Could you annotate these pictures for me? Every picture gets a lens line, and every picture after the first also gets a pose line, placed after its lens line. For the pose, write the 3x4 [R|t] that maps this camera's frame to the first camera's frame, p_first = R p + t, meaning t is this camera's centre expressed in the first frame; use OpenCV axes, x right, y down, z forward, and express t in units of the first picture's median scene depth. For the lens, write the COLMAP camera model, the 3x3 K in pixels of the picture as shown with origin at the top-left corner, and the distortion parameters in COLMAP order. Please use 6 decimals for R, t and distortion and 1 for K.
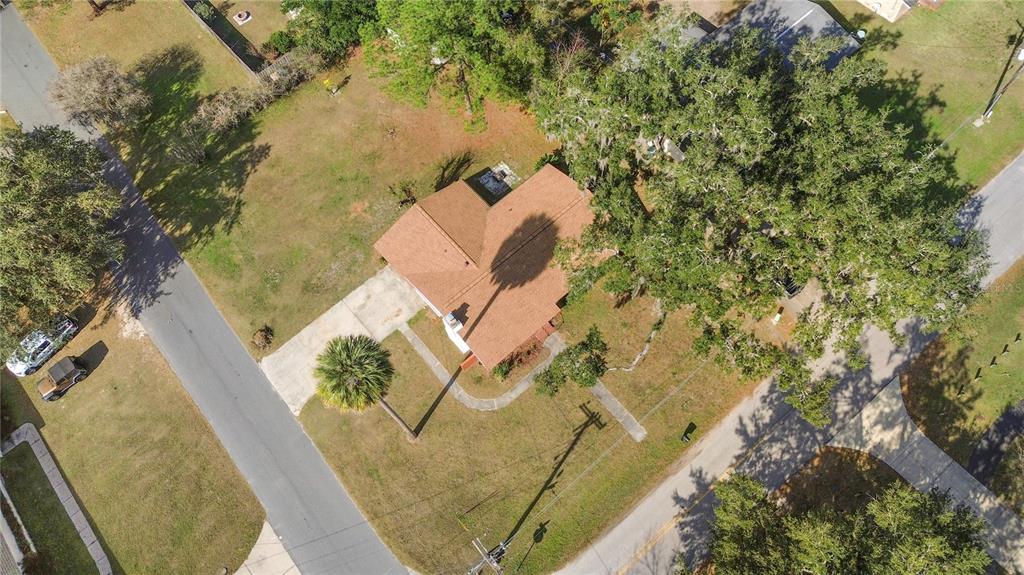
lens RADIAL K [[695.7, 0, 514.0], [0, 695.7, 303.2], [0, 0, 1]] dist [0.068961, -0.048810]
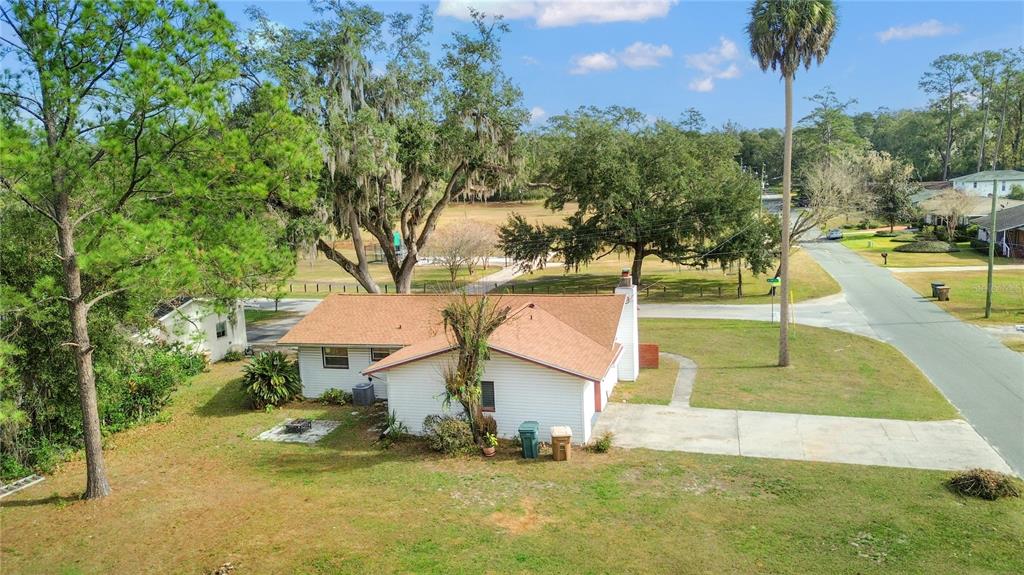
lens RADIAL K [[724.5, 0, 512.0], [0, 724.5, 287.5], [0, 0, 1]] dist [0.068708, -0.064070]
pose [[-0.545843, -0.028928, 0.837388, -0.557514], [0.795205, 0.297024, 0.528607, -0.390044], [-0.264016, 0.954432, -0.139124, 1.040945]]
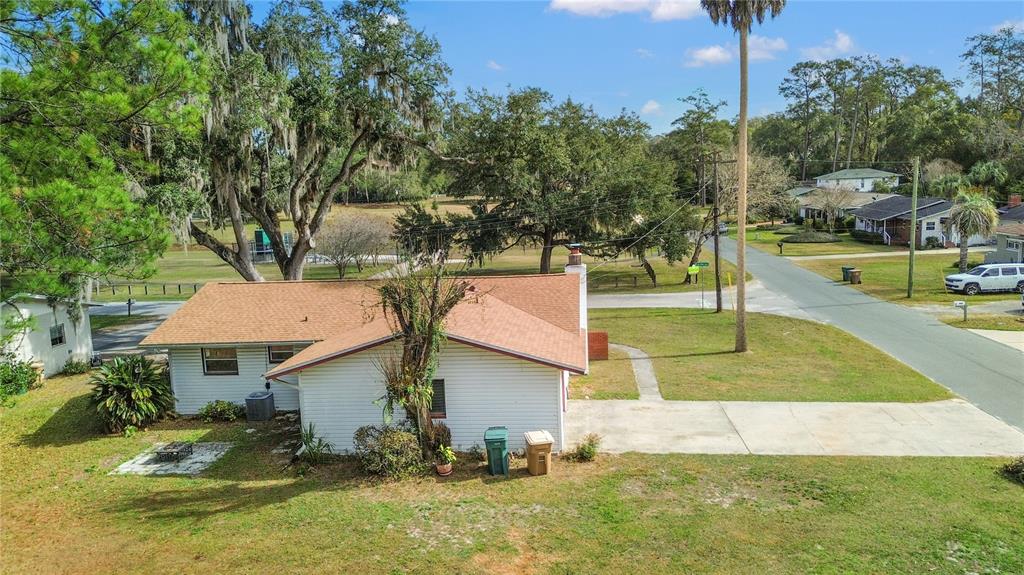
lens RADIAL K [[724.5, 0, 512.0], [0, 724.5, 287.5], [0, 0, 1]] dist [0.068708, -0.064070]
pose [[-0.684992, -0.006847, 0.728519, -0.445809], [0.696795, 0.285848, 0.657850, -0.362884], [-0.212750, 0.958250, -0.191032, 1.055910]]
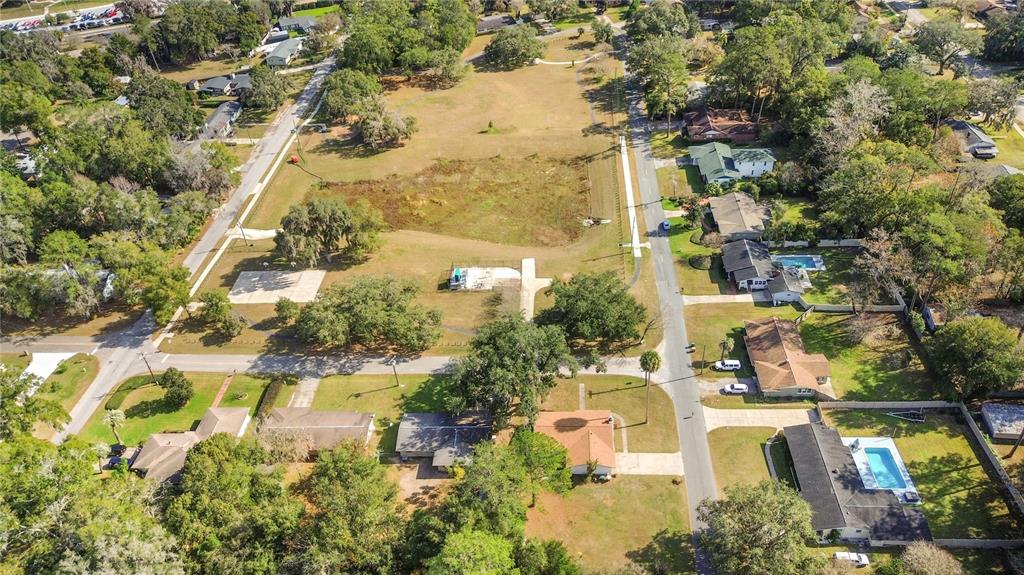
lens RADIAL K [[724.5, 0, 512.0], [0, 724.5, 287.5], [0, 0, 1]] dist [0.068708, -0.064070]
pose [[-0.712090, -0.324600, 0.622546, -1.290354], [0.680122, -0.098855, 0.726404, -2.052549], [-0.174249, 0.940671, 0.291161, -0.211895]]
